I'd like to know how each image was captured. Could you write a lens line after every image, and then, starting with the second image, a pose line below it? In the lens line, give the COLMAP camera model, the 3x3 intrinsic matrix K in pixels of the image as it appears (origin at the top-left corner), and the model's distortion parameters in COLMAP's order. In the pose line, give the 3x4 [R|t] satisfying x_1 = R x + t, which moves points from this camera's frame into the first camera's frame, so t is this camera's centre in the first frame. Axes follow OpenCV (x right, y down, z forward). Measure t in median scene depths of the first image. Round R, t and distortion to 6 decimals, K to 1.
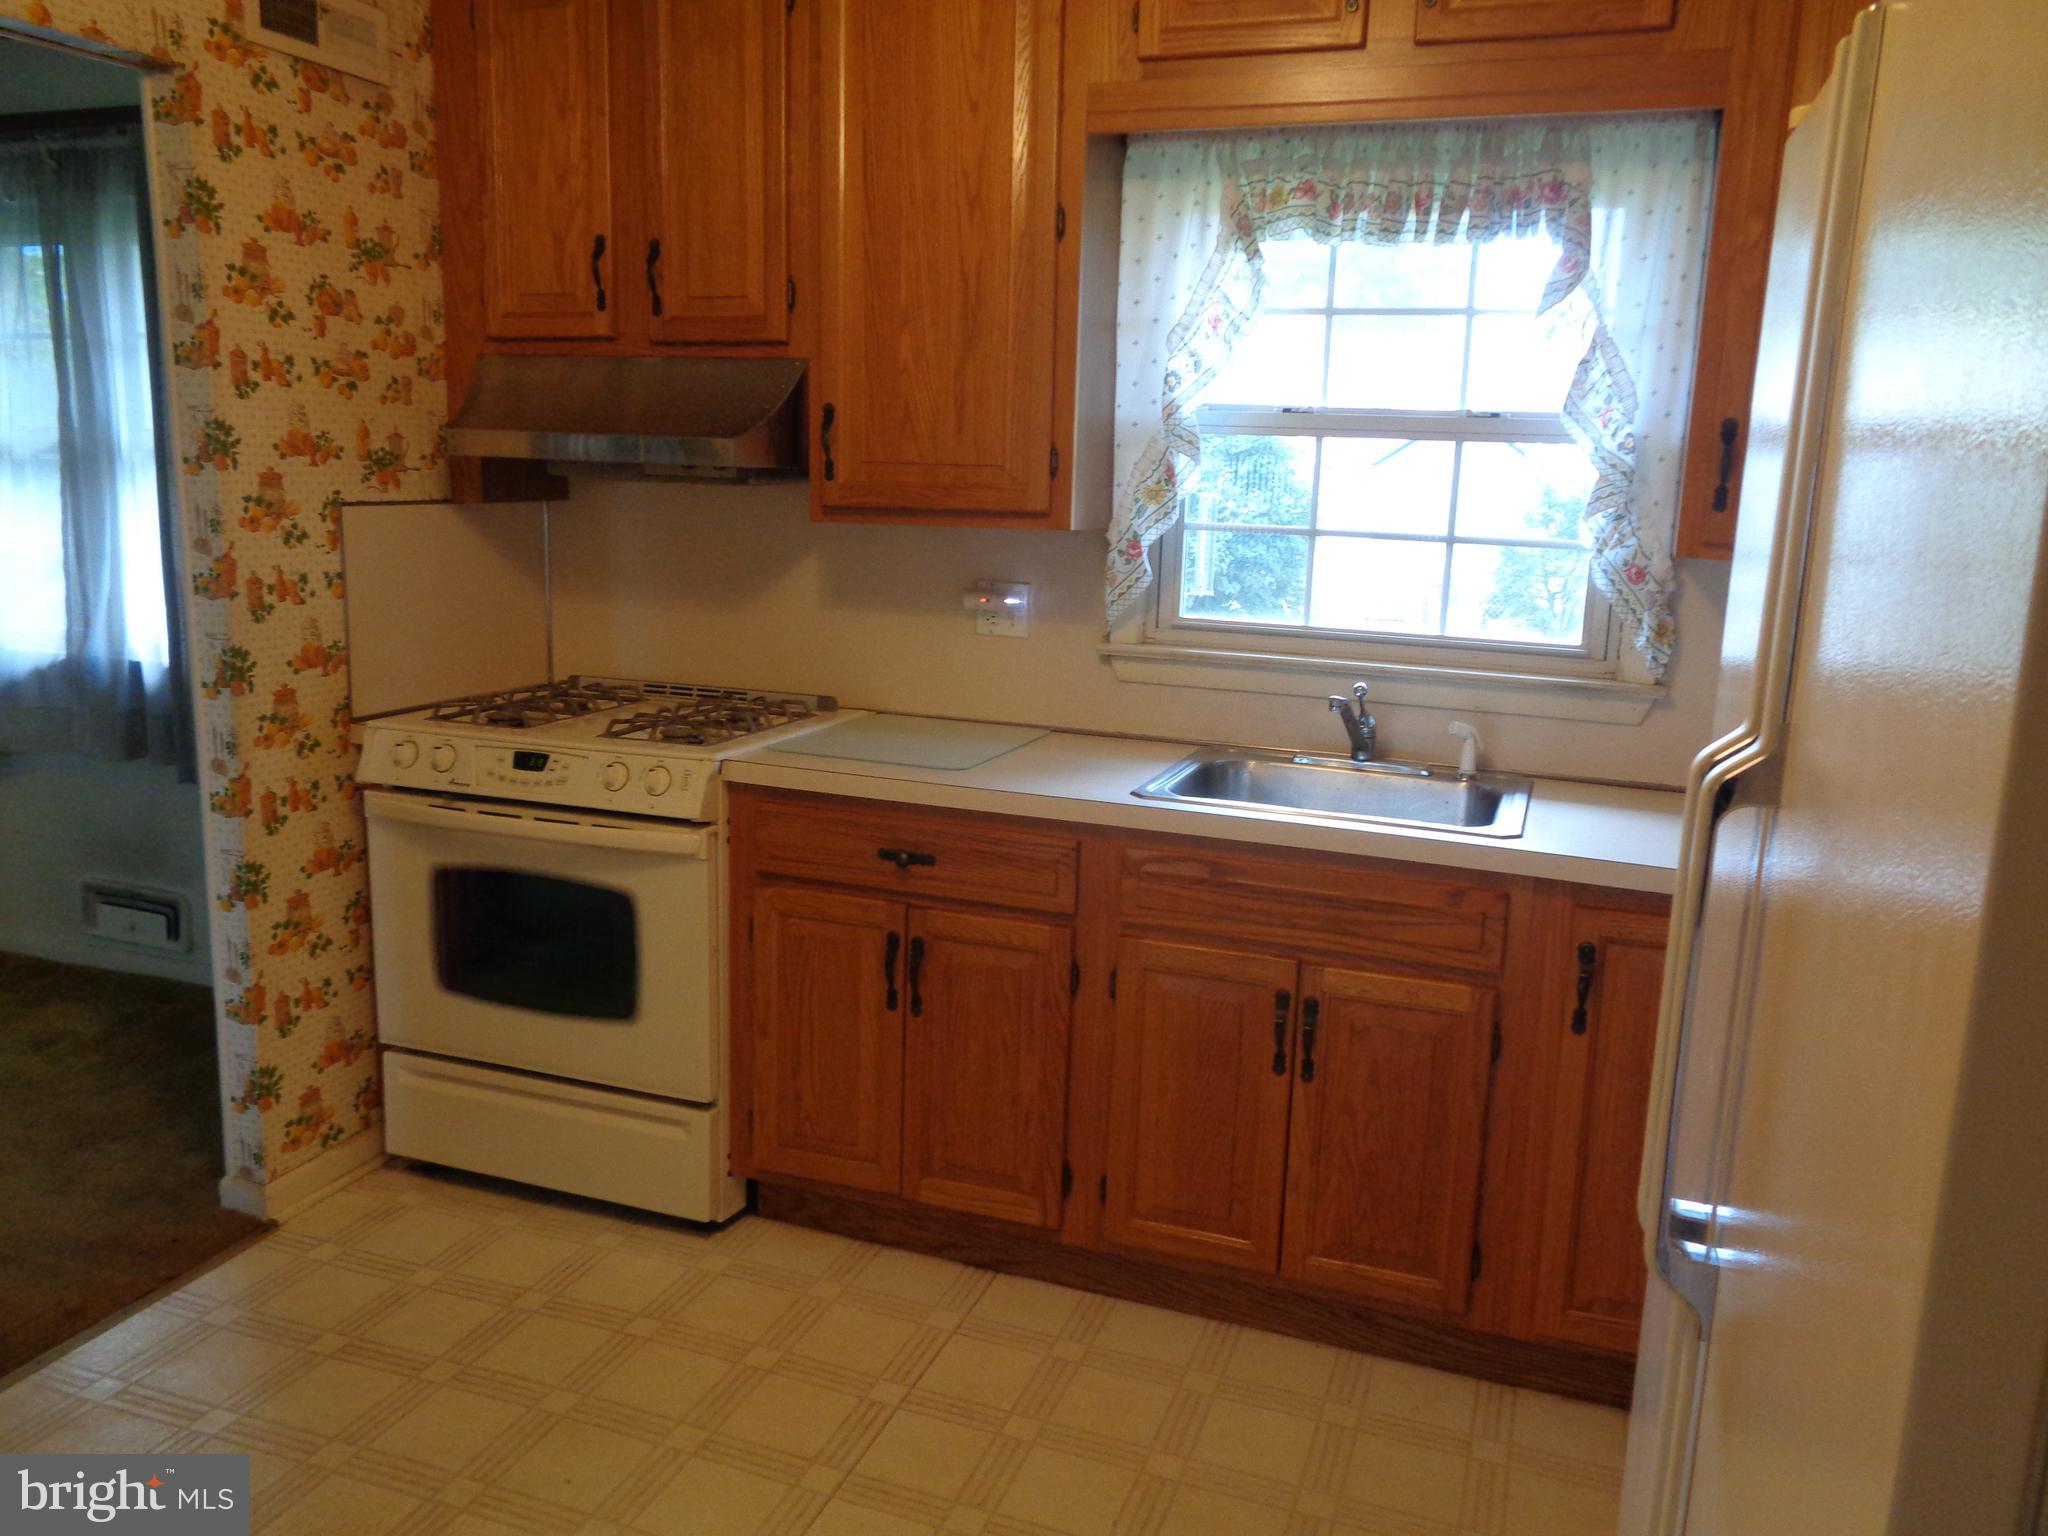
lens RADIAL K [[1527.4, 0, 1030.1], [0, 1527.4, 775.8], [0, 0, 1]] dist [-0.008473, -0.031718]
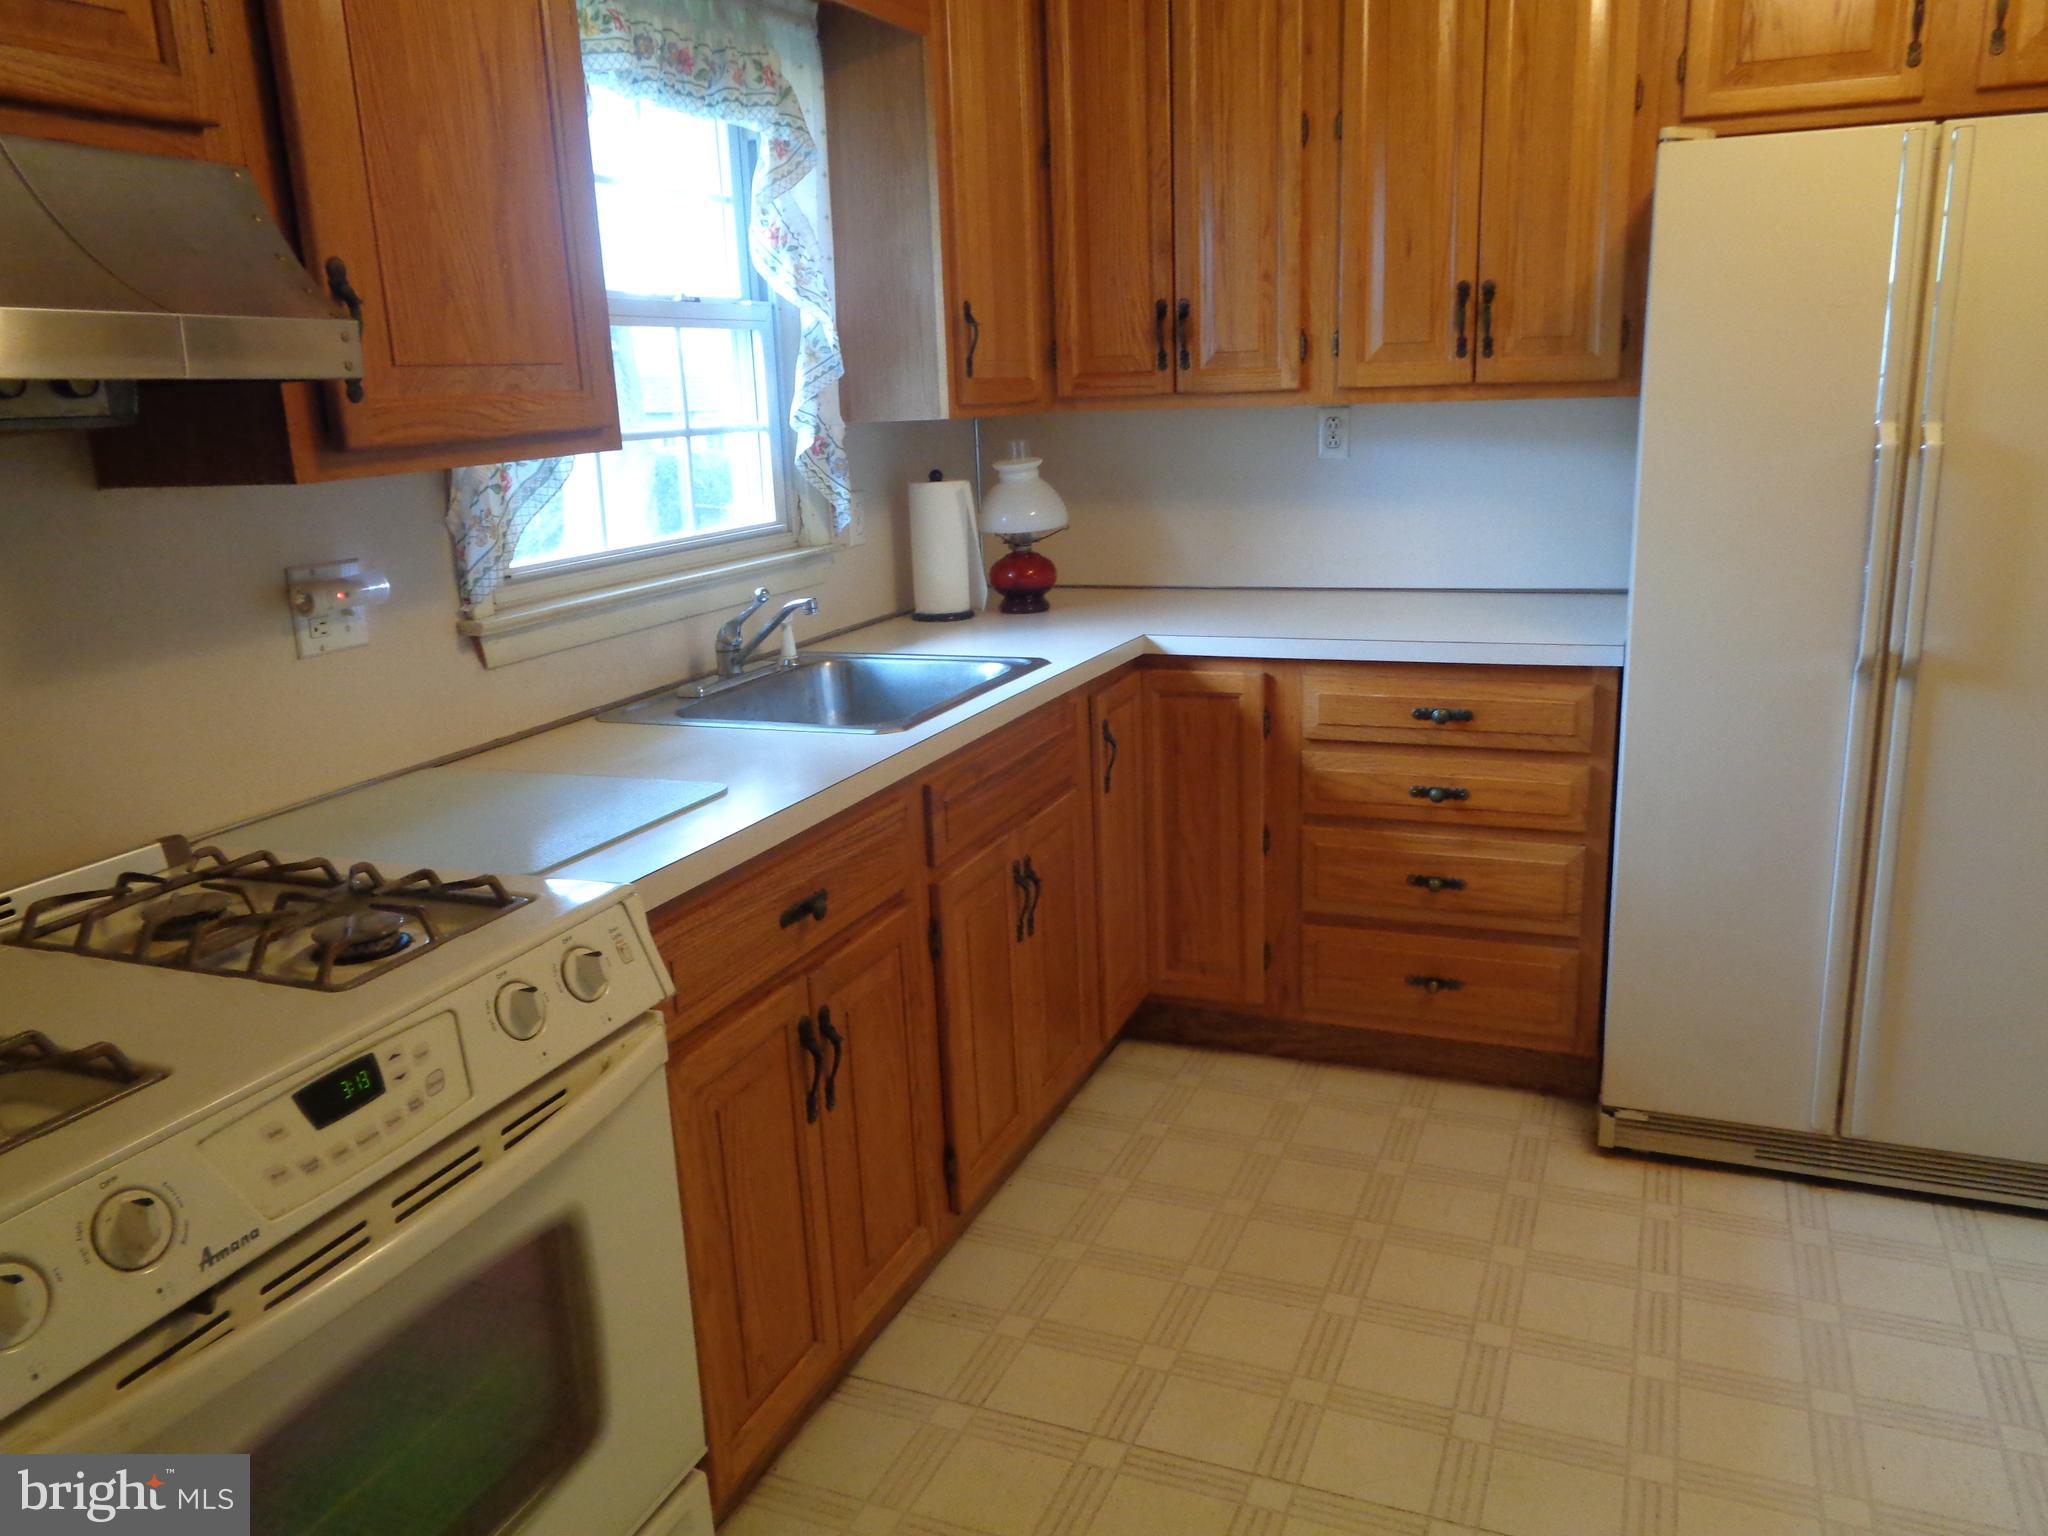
lens RADIAL K [[1527.4, 0, 1031.9], [0, 1527.4, 757.4], [0, 0, 1]] dist [-0.008473, -0.031718]
pose [[0.046417, -0.270110, 0.961710, -0.741141], [0.237303, 0.938169, 0.252045, -0.166858], [-0.970326, 0.216518, 0.107645, 0.795054]]
